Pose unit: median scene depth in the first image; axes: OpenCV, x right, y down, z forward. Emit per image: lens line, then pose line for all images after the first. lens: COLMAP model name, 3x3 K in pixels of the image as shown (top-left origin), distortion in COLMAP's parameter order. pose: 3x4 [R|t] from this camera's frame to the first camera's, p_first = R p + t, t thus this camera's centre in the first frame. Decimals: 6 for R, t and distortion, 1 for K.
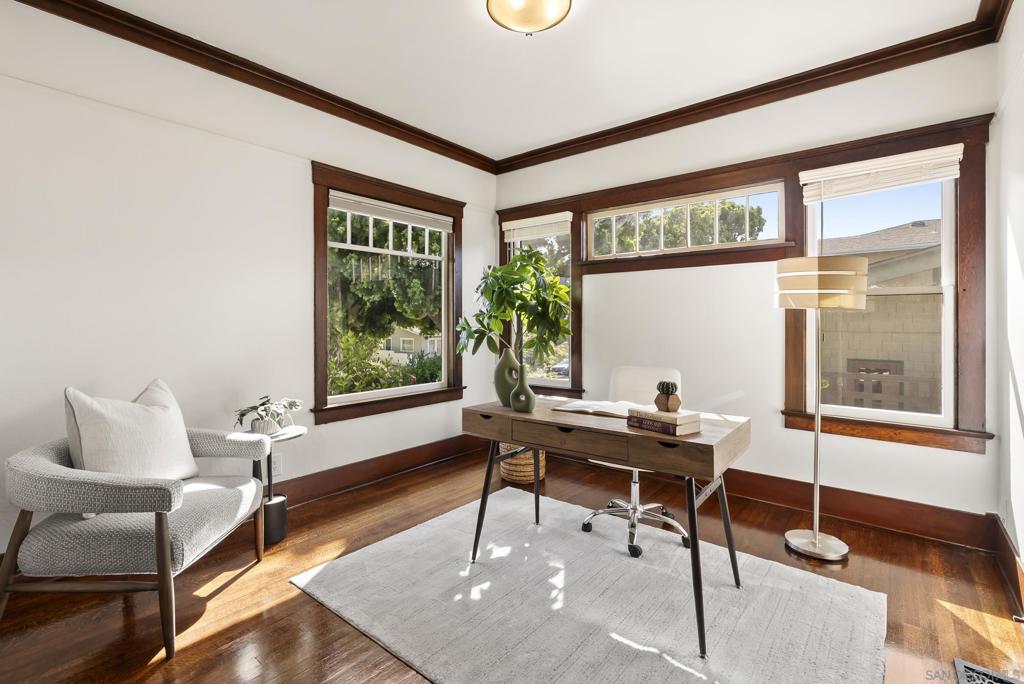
lens RADIAL K [[465.2, 0, 512.9], [0, 465.2, 338.1], [0, 0, 1]] dist [-0.011871, 0.000834]
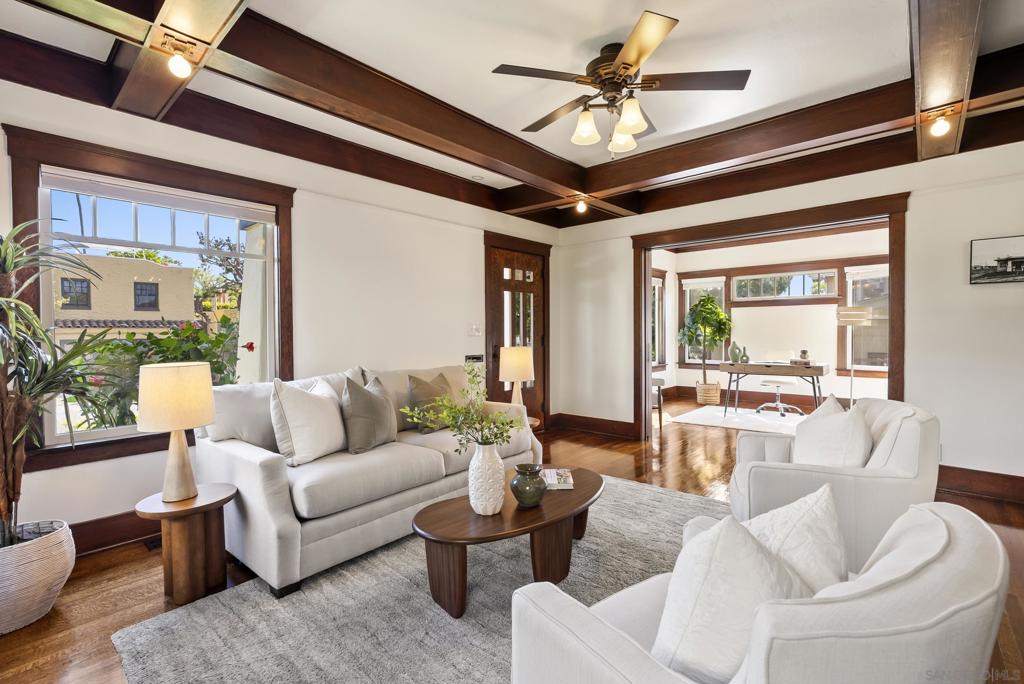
lens RADIAL K [[465.2, 0, 512.9], [0, 465.2, 338.1], [0, 0, 1]] dist [-0.011871, 0.000834]
pose [[0.999212, -0.005643, -0.039295, -0.740843], [0.004893, 0.999804, -0.019164, 0.031226], [0.039396, 0.018957, 0.999044, -1.083320]]
